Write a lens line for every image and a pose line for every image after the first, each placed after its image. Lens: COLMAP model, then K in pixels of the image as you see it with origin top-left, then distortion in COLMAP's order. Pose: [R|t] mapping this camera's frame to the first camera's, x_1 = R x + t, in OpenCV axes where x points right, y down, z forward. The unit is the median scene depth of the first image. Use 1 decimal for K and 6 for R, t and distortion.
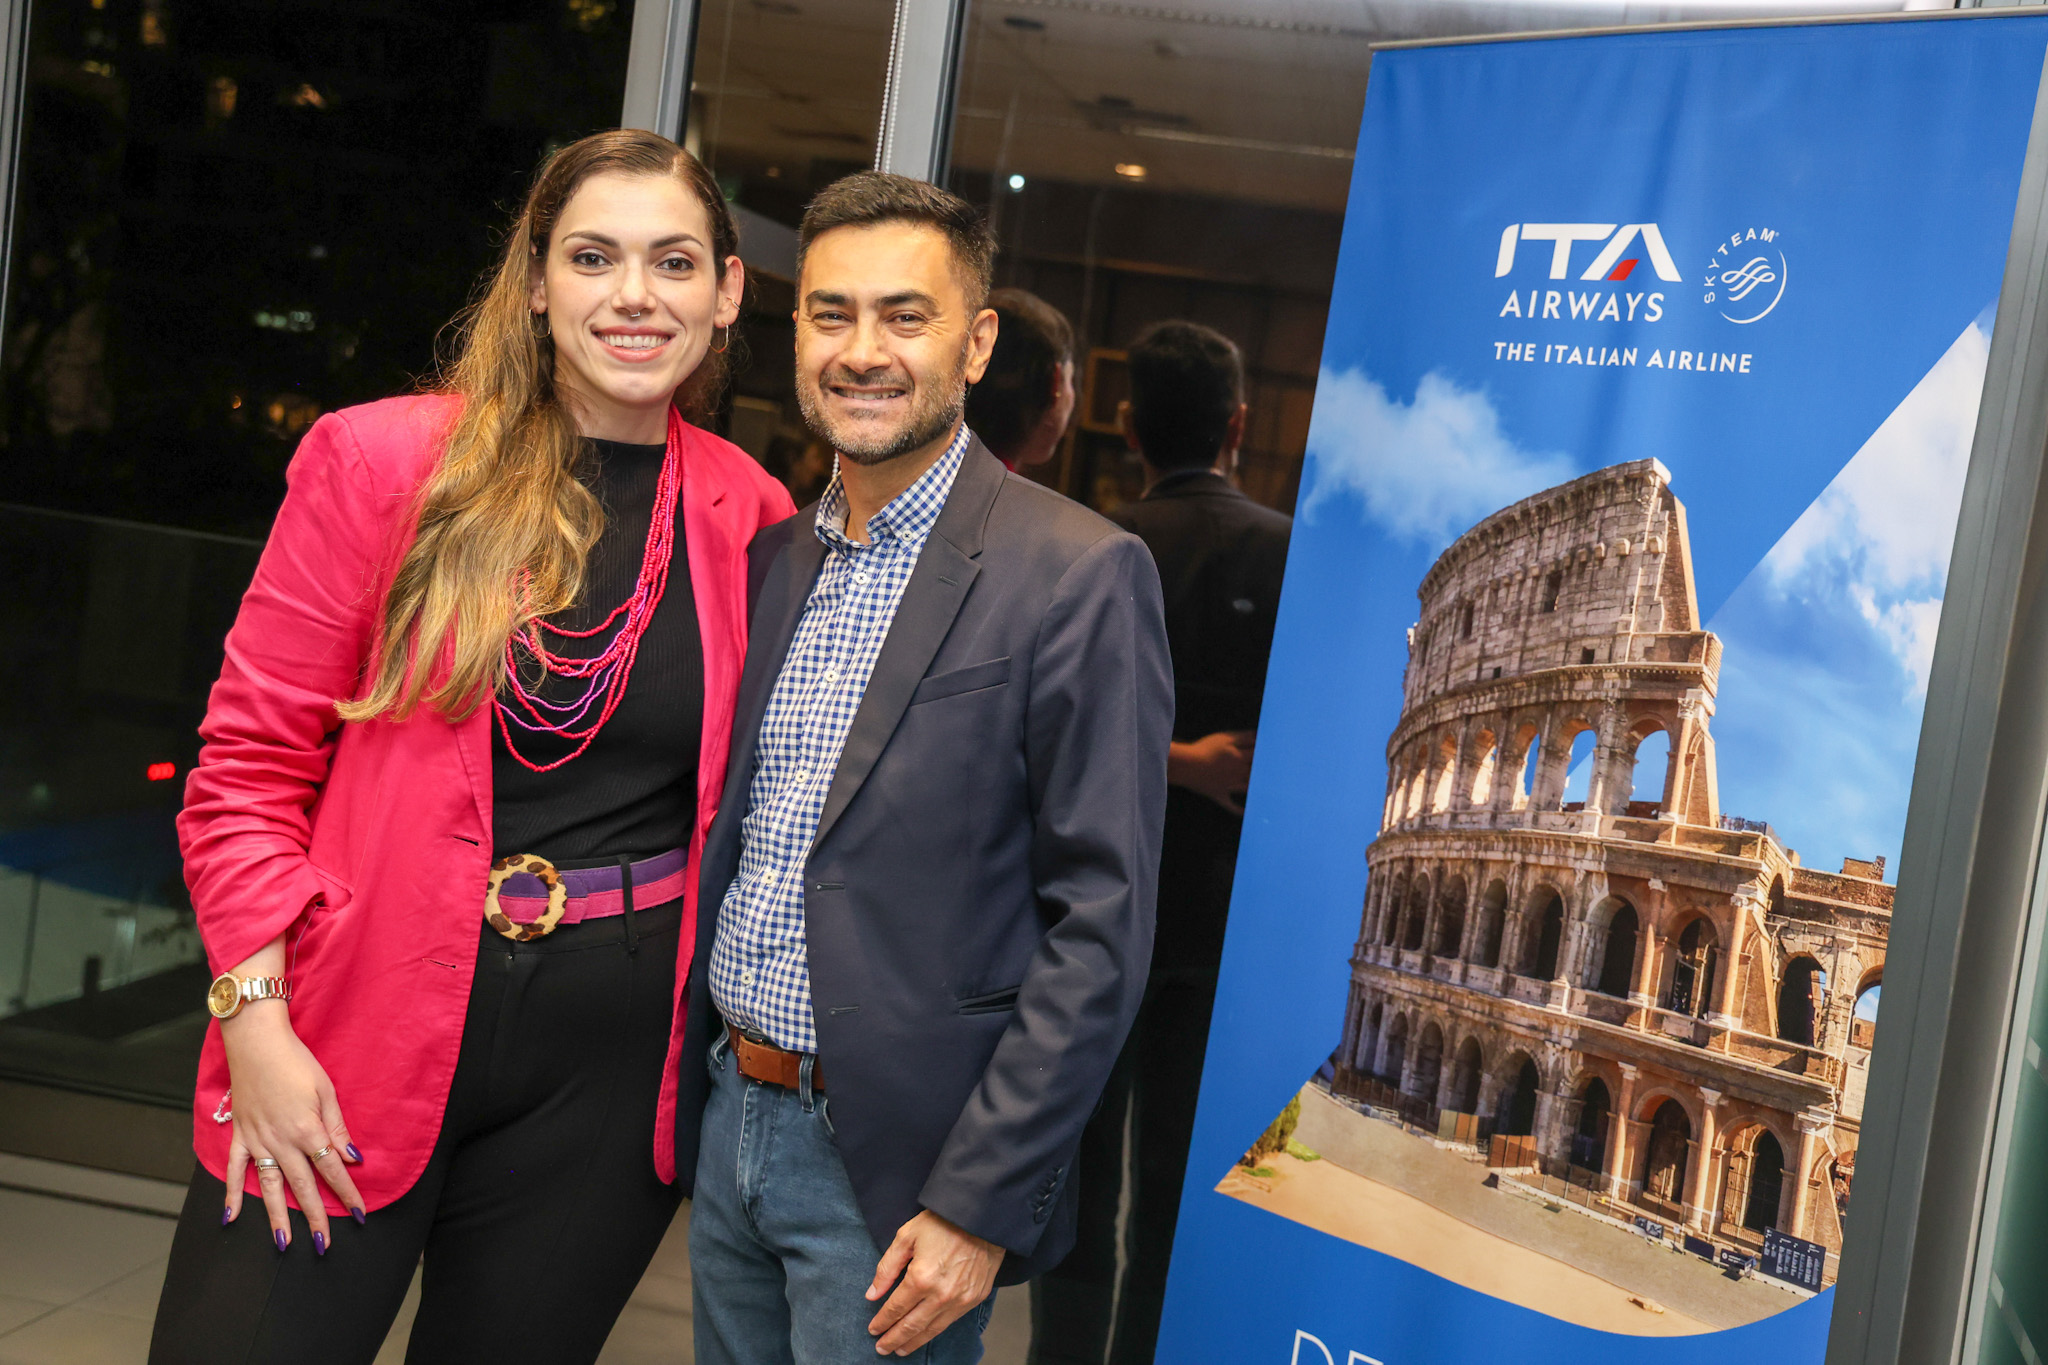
lens RADIAL K [[2866.9, 0, 1024.0], [0, 2866.9, 682.5], [0, 0, 1]] dist [0.015787, 0.036236]
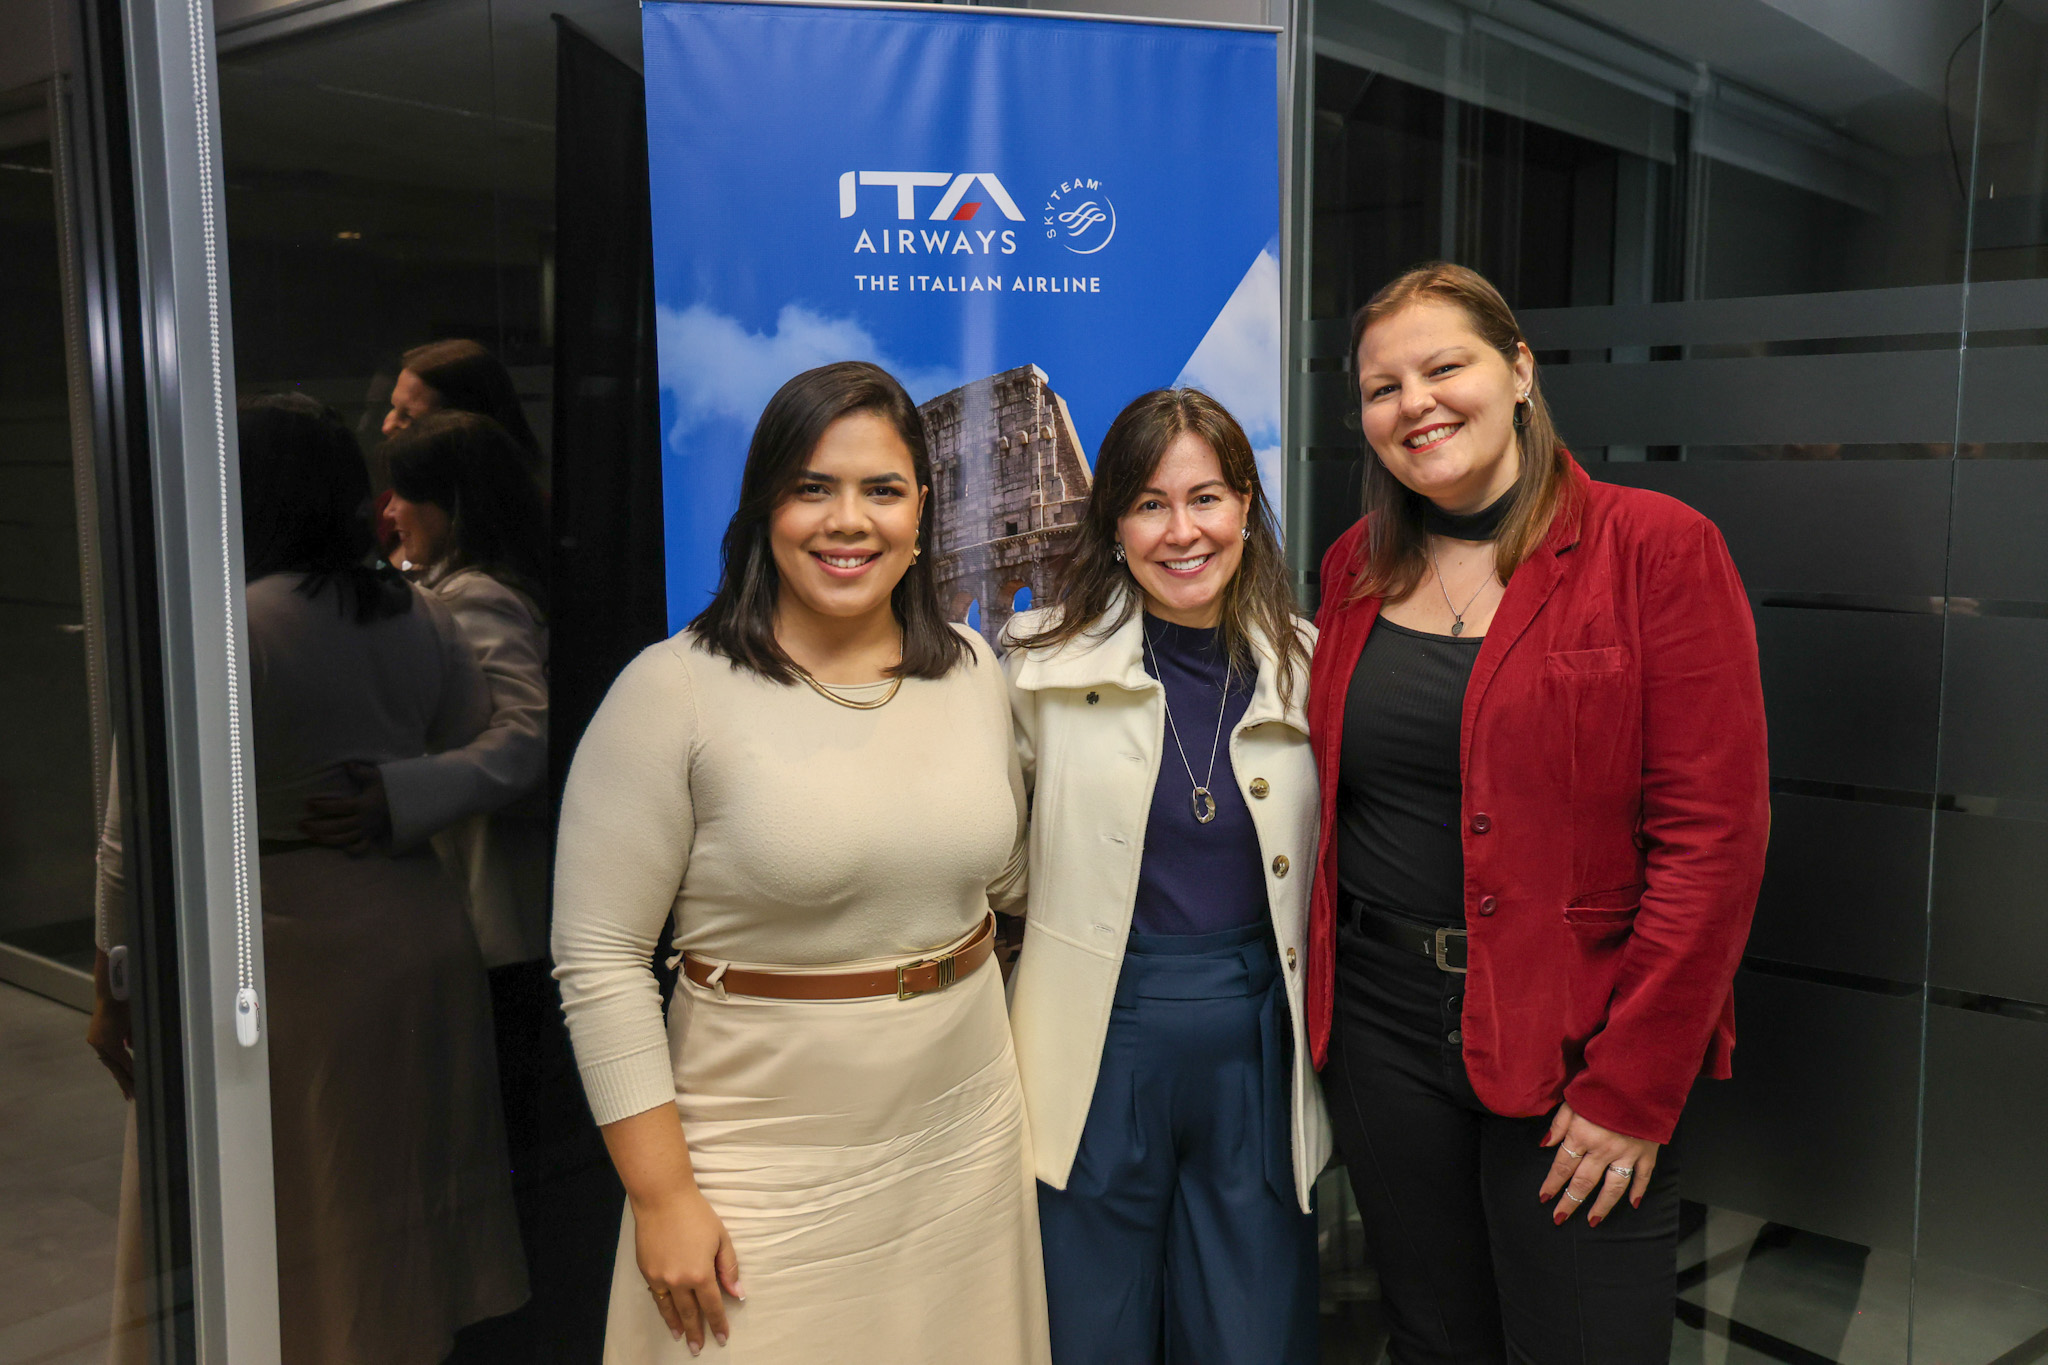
lens RADIAL K [[1886.2, 0, 1024.0], [0, 1886.2, 682.5], [0, 0, 1]] dist [-0.058248, -0.001148]
pose [[0.413869, -0.235437, 0.879365, -0.533175], [0.123681, 0.971563, 0.201912, -0.108479], [-0.901896, 0.025196, 0.431219, 0.645047]]
